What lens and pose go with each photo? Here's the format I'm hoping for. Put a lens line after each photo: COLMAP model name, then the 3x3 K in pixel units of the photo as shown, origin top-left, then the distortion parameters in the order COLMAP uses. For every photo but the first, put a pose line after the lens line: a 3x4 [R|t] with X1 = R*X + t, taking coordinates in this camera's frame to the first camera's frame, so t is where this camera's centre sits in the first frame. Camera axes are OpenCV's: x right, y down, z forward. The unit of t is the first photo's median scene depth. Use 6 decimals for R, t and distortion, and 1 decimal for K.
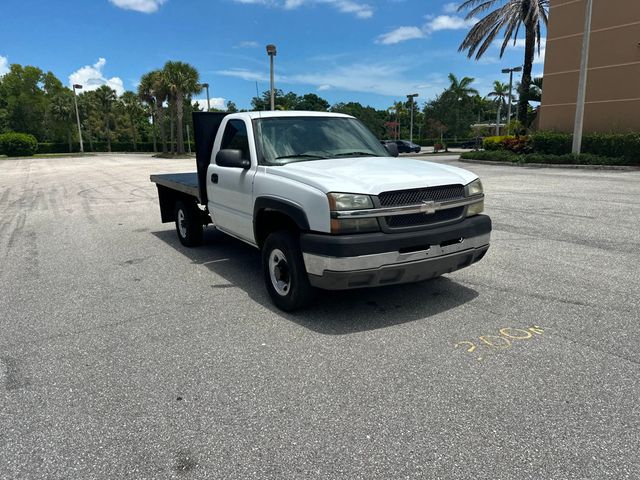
lens RADIAL K [[448.9, 0, 318.1], [0, 448.9, 238.5], [0, 0, 1]] dist [0.044002, -0.061974]
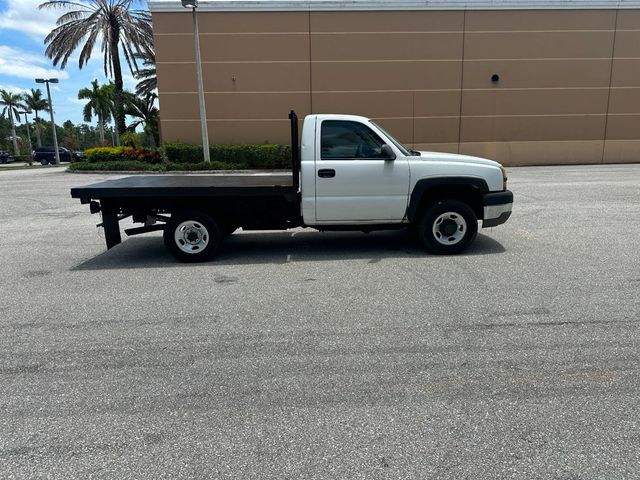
lens RADIAL K [[448.9, 0, 317.2], [0, 448.9, 234.4], [0, 0, 1]] dist [0.044002, -0.061974]
pose [[0.509515, -0.156973, 0.846022, -1.049460], [0.191788, 0.979203, 0.066180, -0.056778], [-0.838816, 0.128537, 0.529024, 0.411685]]
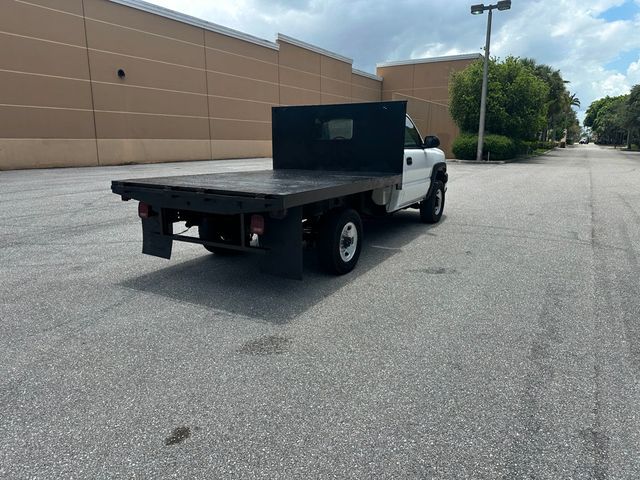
lens RADIAL K [[448.9, 0, 319.1], [0, 448.9, 235.2], [0, 0, 1]] dist [0.044002, -0.061974]
pose [[-0.470338, -0.162308, 0.867432, -1.041612], [0.198038, 0.938458, 0.282978, -0.294084], [-0.859978, 0.304880, -0.409250, 1.547829]]
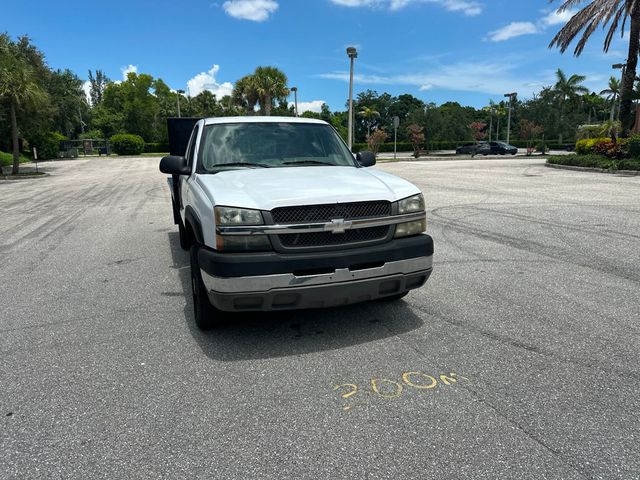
lens RADIAL K [[448.9, 0, 319.0], [0, 448.9, 231.6], [0, 0, 1]] dist [0.044002, -0.061974]
pose [[0.978338, 0.044789, -0.202113, 0.243632], [-0.048150, 0.998771, -0.011745, -0.028268], [0.201338, 0.021222, 0.979292, 0.079129]]
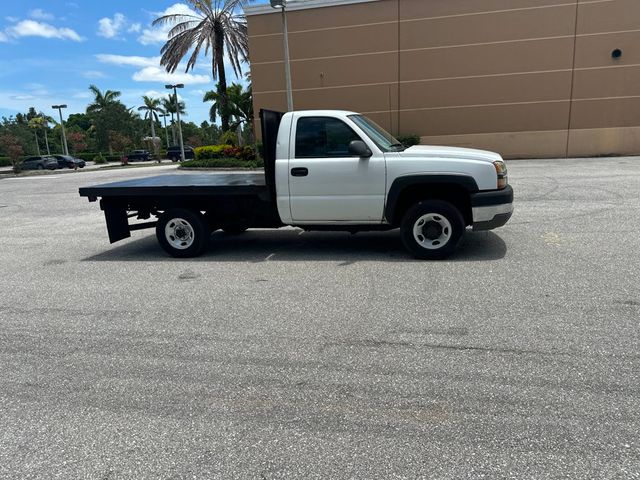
lens RADIAL K [[448.9, 0, 318.3], [0, 448.9, 235.8], [0, 0, 1]] dist [0.044002, -0.061974]
pose [[0.714719, -0.156865, 0.681593, -0.836502], [0.182136, 0.982644, 0.035163, -0.011885], [-0.675280, 0.099011, 0.730886, 0.187742]]
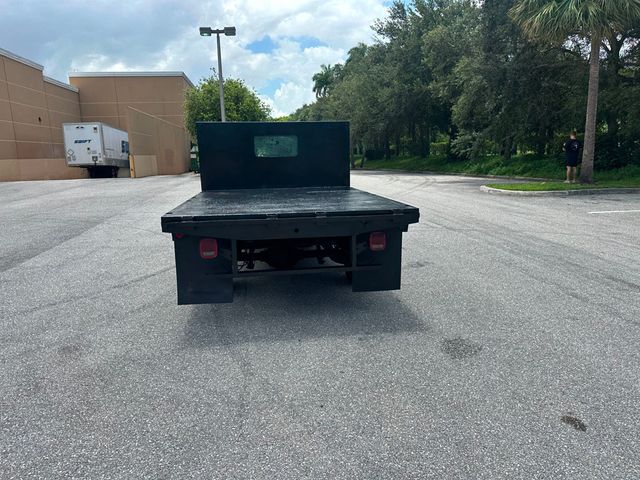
lens RADIAL K [[448.9, 0, 318.3], [0, 448.9, 234.5], [0, 0, 1]] dist [0.044002, -0.061974]
pose [[-0.914185, -0.033163, 0.403939, -0.622510], [0.125542, 0.924458, 0.360022, -0.397600], [-0.385364, 0.379838, -0.840962, 1.931332]]
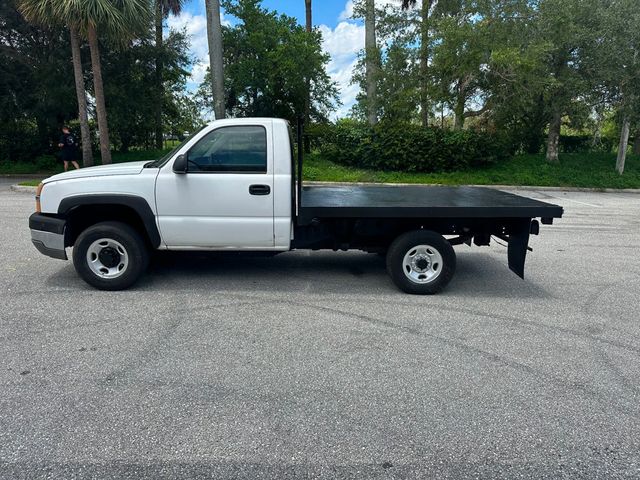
lens RADIAL K [[448.9, 0, 317.6], [0, 448.9, 237.7], [0, 0, 1]] dist [0.044002, -0.061974]
pose [[-0.503713, 0.195682, -0.841417, 0.700101], [-0.191123, 0.924627, 0.329449, -0.362942], [0.842464, 0.326762, -0.428347, 1.503061]]
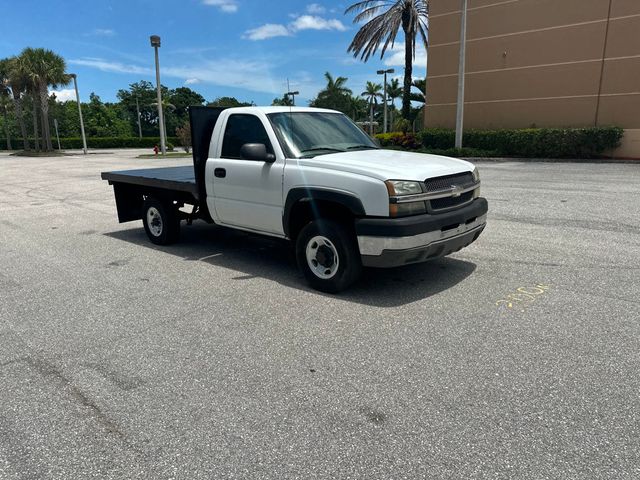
lens RADIAL K [[448.9, 0, 318.5], [0, 448.9, 238.2], [0, 0, 1]] dist [0.044002, -0.061974]
pose [[0.963245, -0.059648, 0.261918, -0.257290], [0.057812, 0.998219, 0.014719, 0.009100], [-0.262329, 0.000963, 0.964978, -0.022678]]
